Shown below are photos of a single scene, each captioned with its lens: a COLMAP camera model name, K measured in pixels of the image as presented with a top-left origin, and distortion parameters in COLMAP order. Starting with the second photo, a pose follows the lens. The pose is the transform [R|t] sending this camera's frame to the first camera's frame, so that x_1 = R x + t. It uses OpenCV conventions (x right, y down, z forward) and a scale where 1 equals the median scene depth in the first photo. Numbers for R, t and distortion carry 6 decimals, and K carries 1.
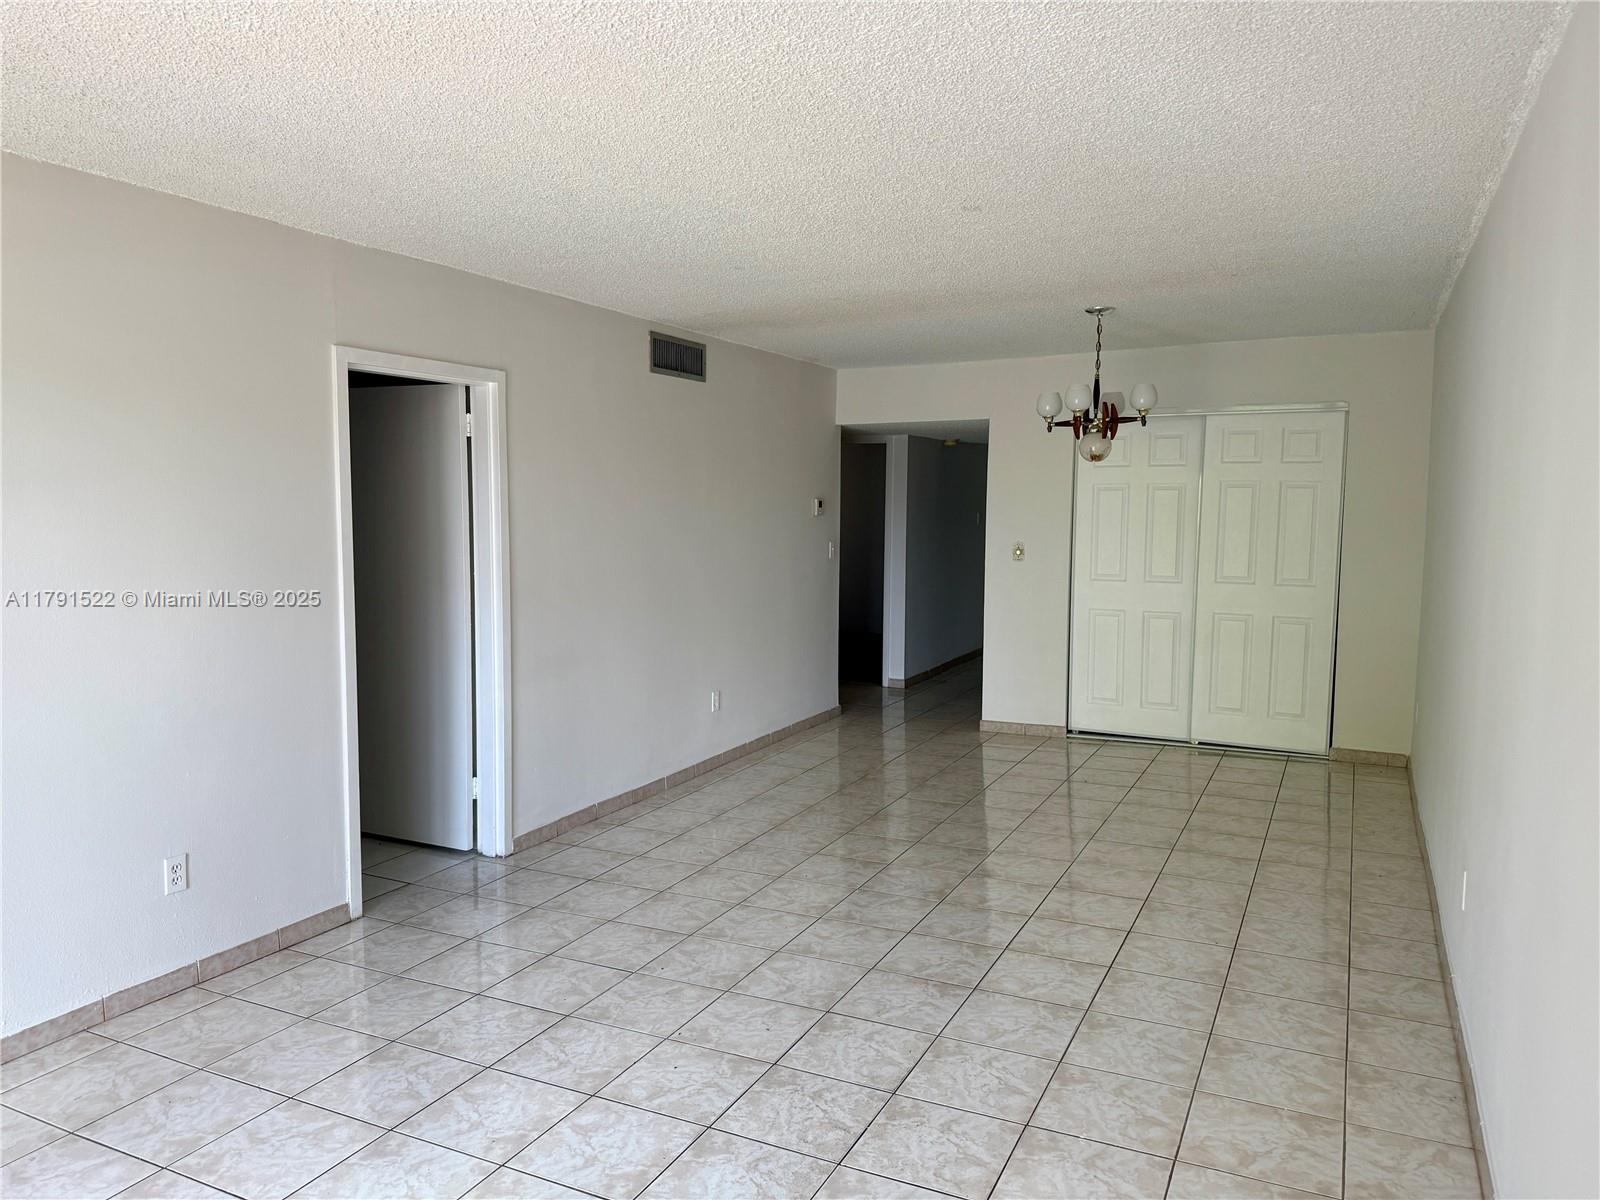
lens RADIAL K [[1141.0, 0, 783.6], [0, 1141.0, 596.1], [0, 0, 1]] dist [0.033723, -0.042141]
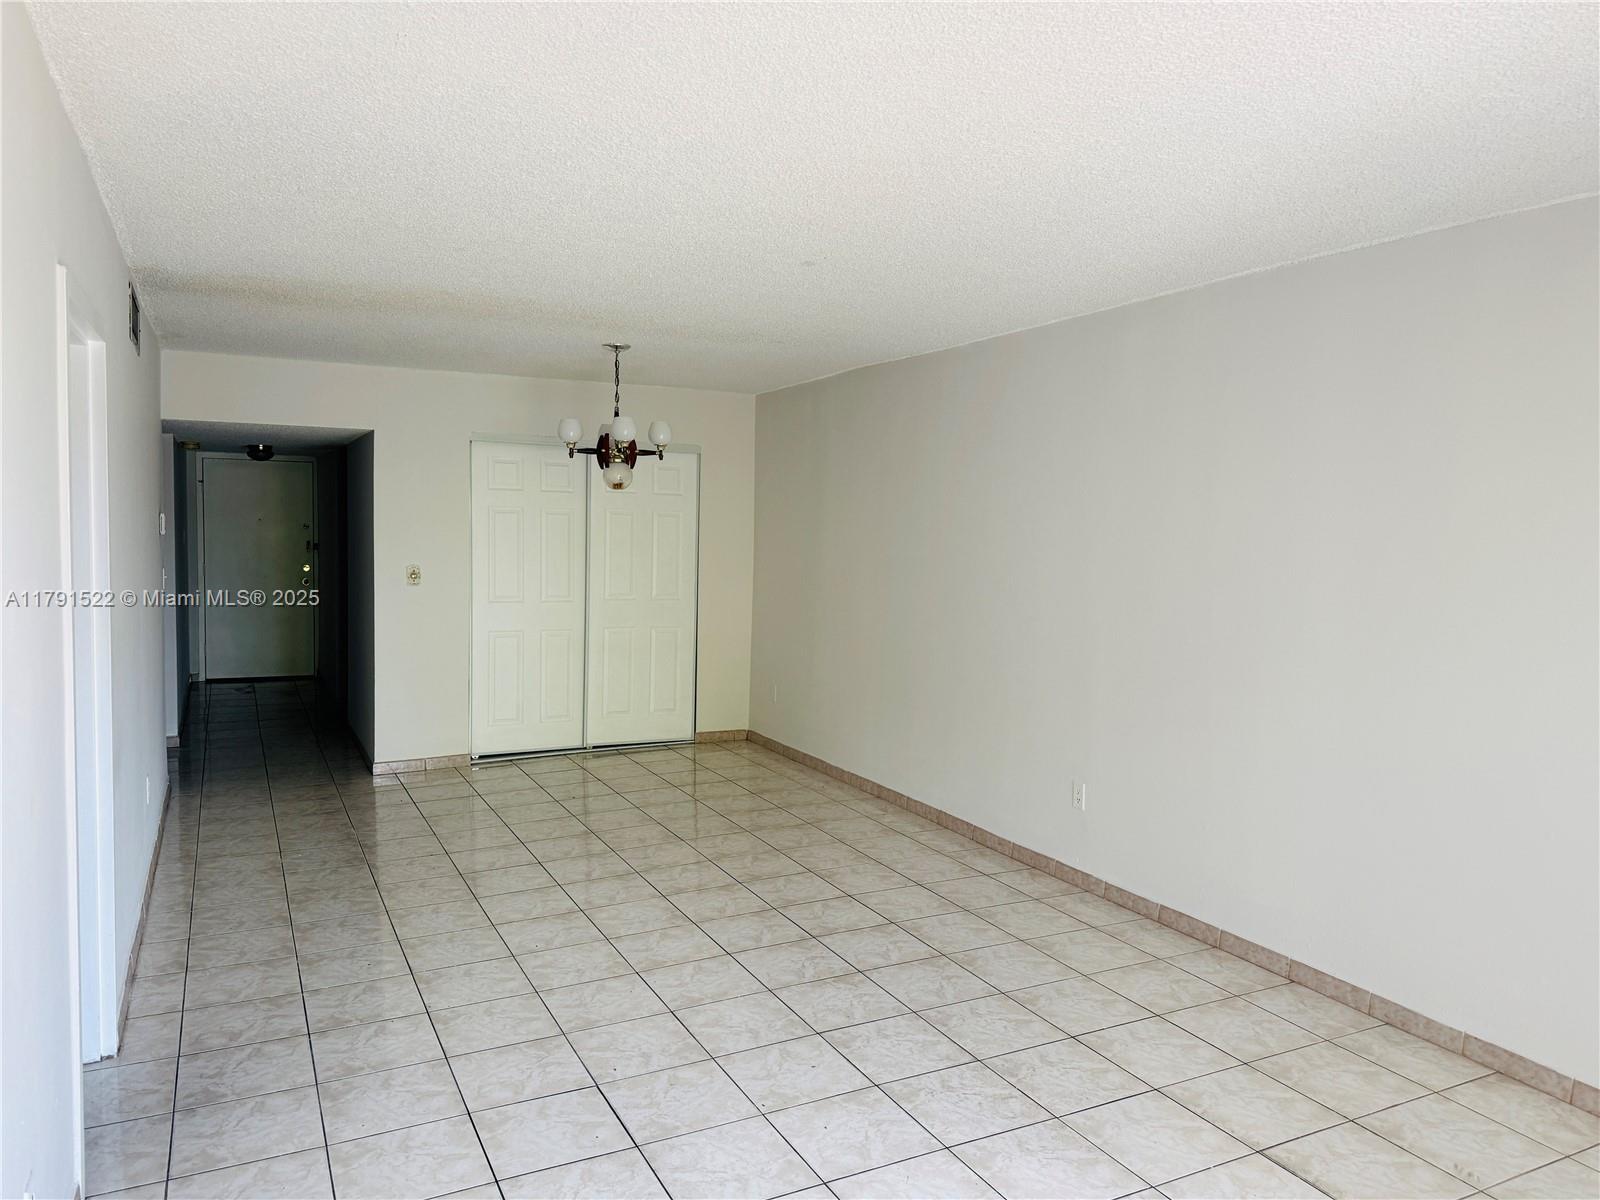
lens RADIAL K [[1141.0, 0, 786.2], [0, 1141.0, 605.3], [0, 0, 1]] dist [0.033723, -0.042141]
pose [[0.606887, -0.057126, 0.792732, -0.563565], [0.060505, 0.997840, 0.025586, -0.034104], [-0.792481, 0.032436, 0.609033, 0.283977]]
